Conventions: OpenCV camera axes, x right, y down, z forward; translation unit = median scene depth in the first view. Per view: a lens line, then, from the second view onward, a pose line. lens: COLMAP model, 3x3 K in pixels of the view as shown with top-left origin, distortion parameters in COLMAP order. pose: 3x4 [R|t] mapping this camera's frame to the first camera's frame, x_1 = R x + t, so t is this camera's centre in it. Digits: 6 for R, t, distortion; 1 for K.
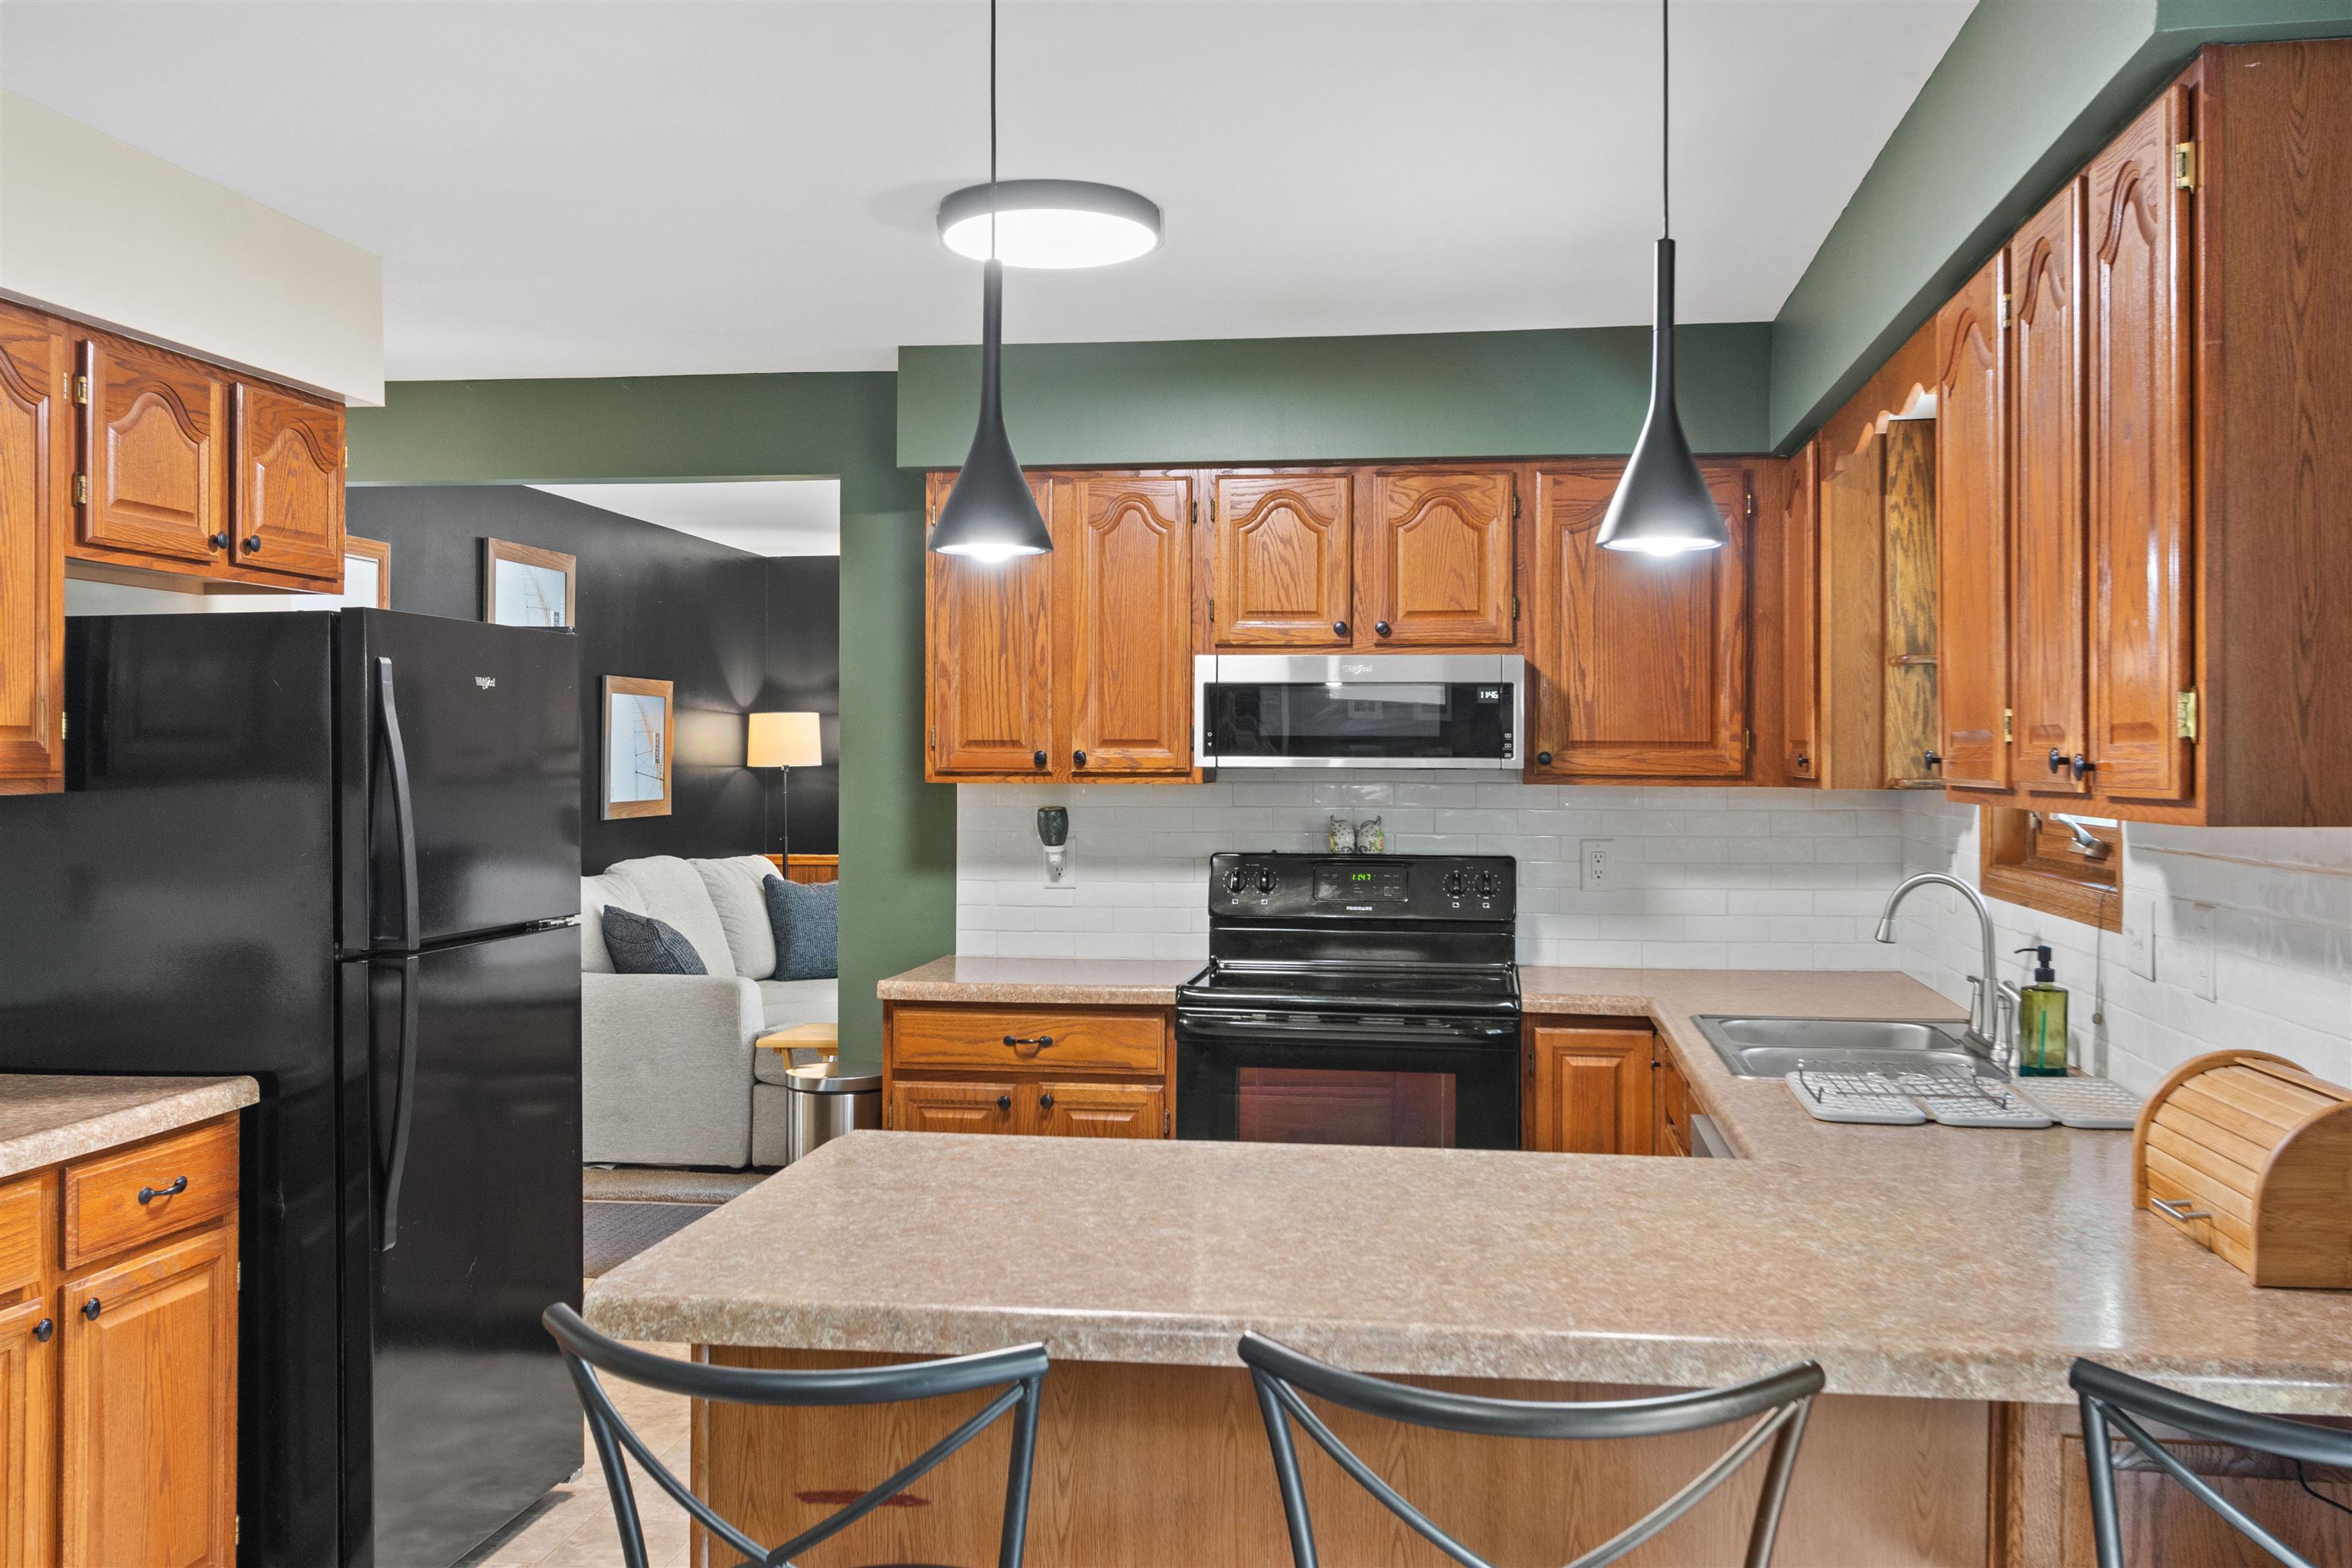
lens RADIAL K [[2082.6, 0, 1176.3], [0, 2082.6, 780.3], [0, 0, 1]] dist [0.001523, -0.001326]
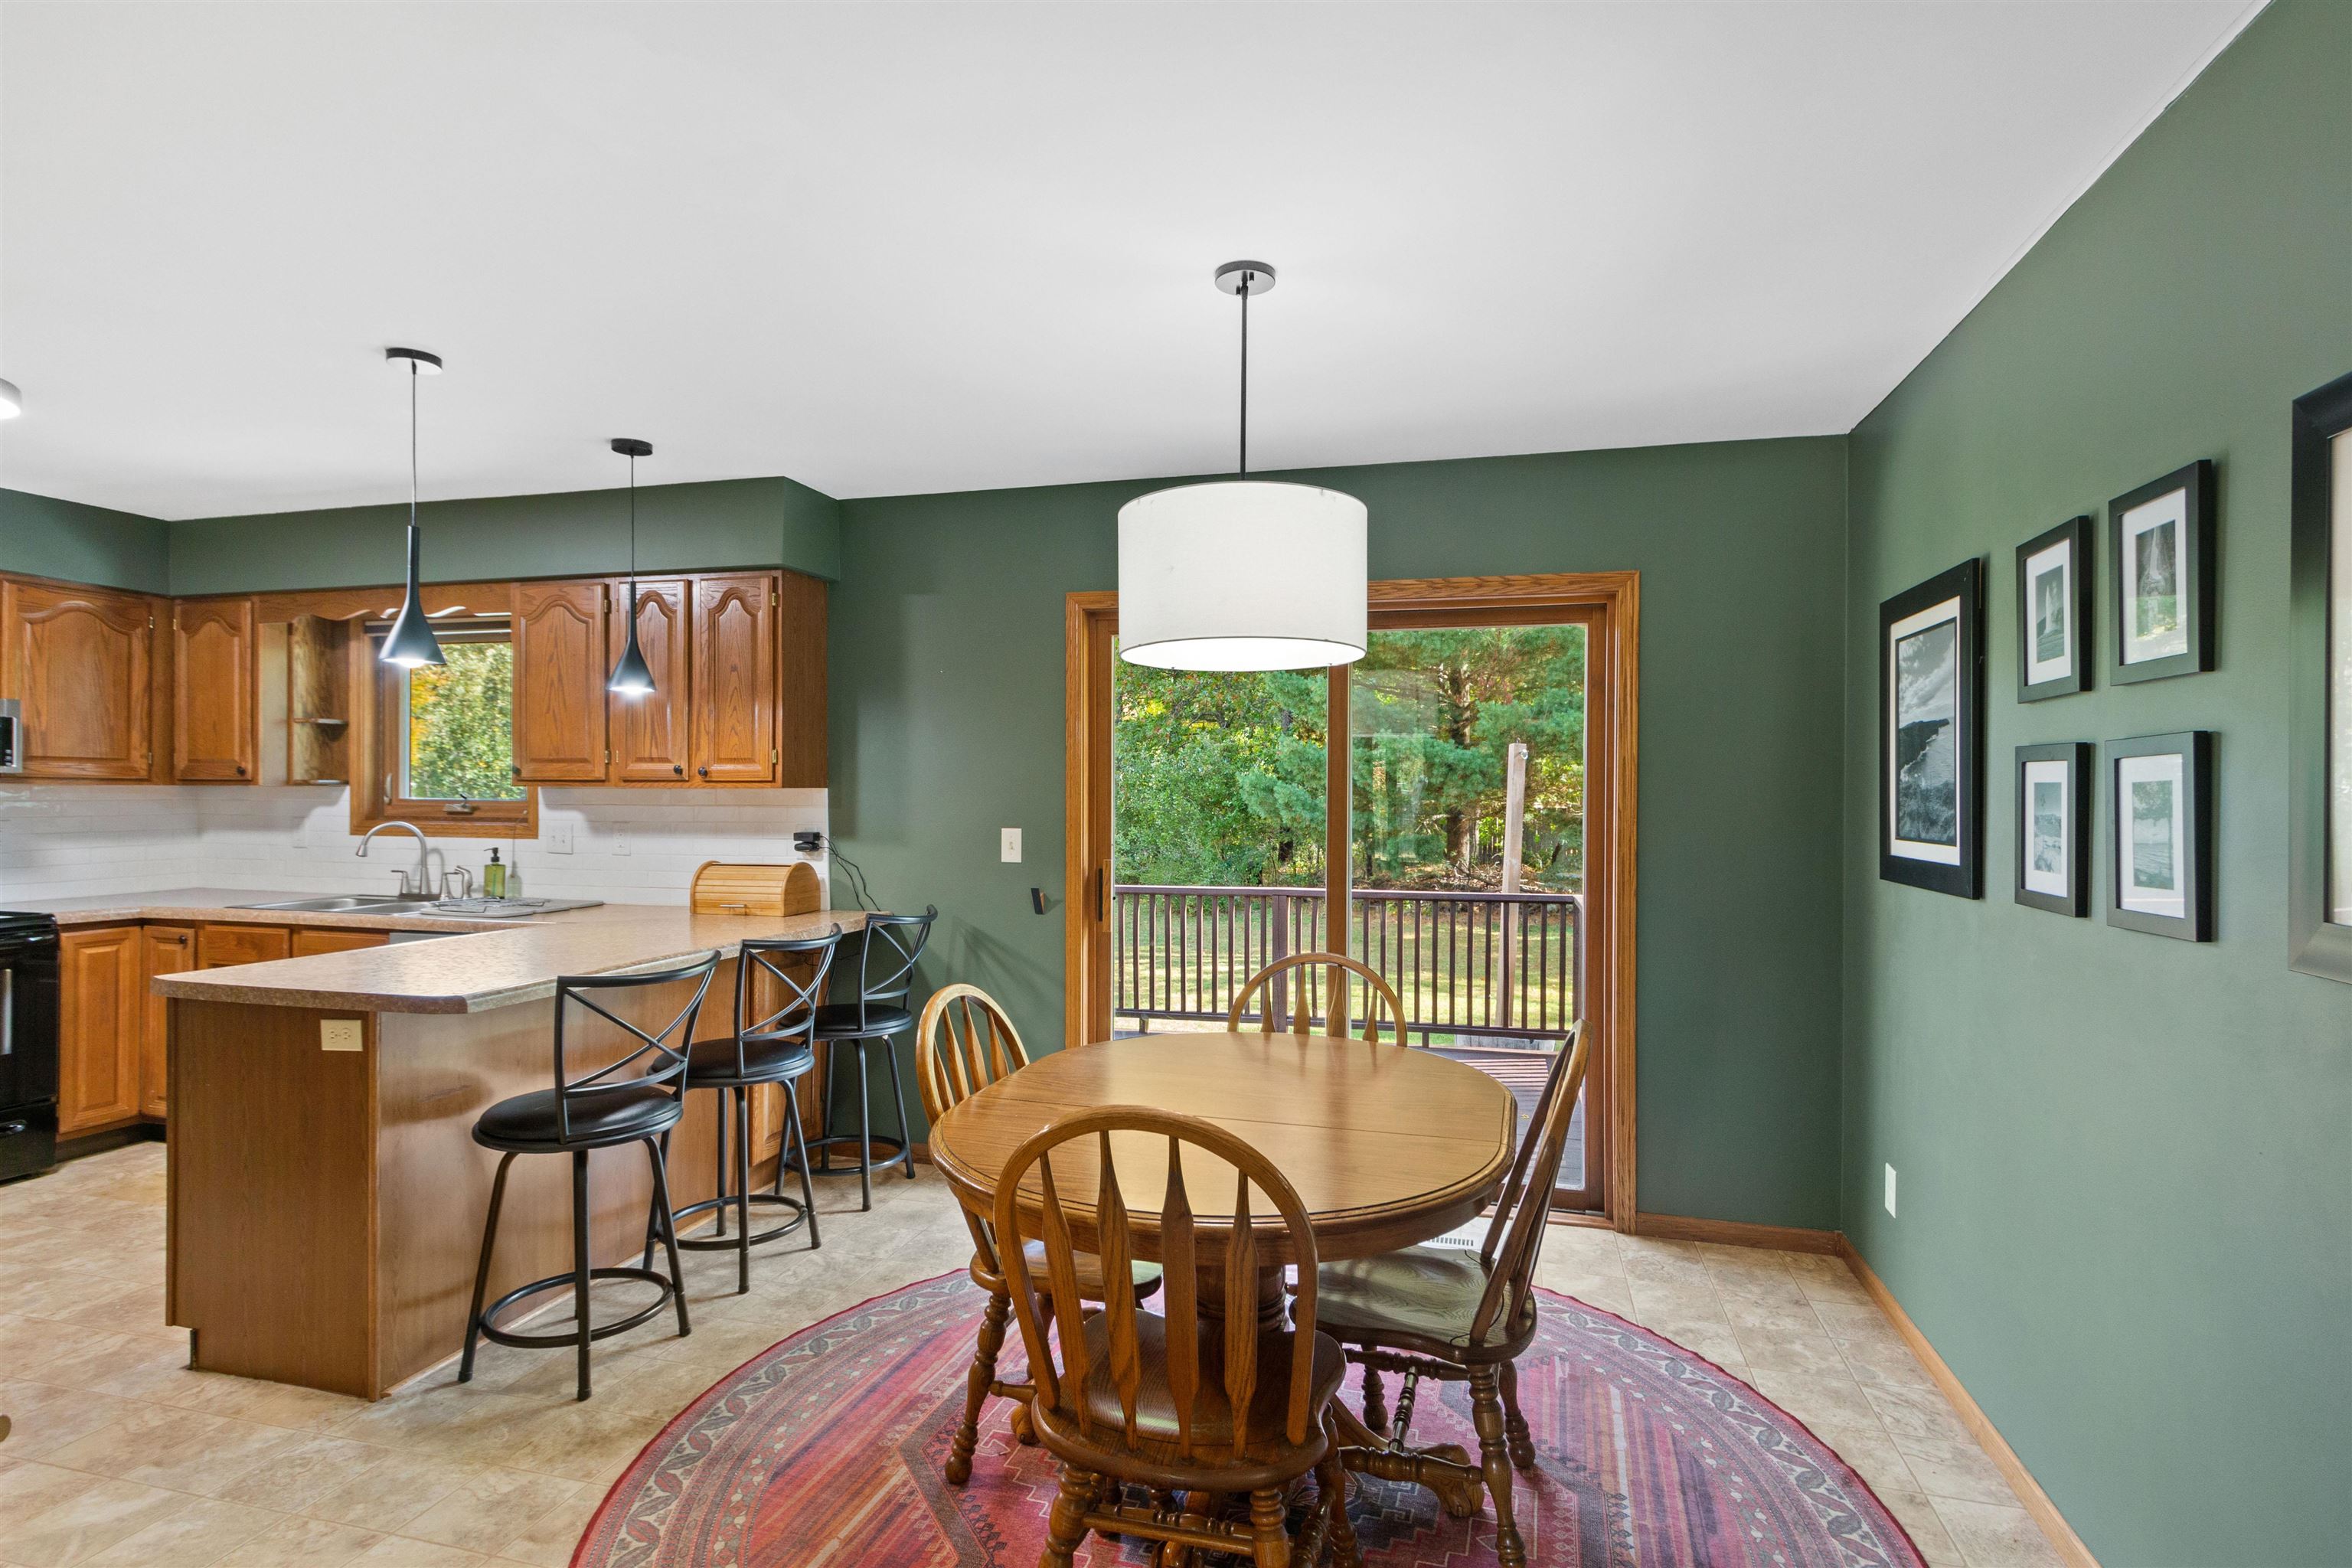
lens RADIAL K [[1208.9, 0, 1178.6], [0, 1208.9, 787.6], [0, 0, 1]] dist [0.003402, 0.000167]
pose [[0.130609, 0.003103, 0.991429, -0.622488], [0.004095, 0.999985, -0.003669, 0.012783], [-0.991425, 0.004539, 0.130595, 0.020022]]
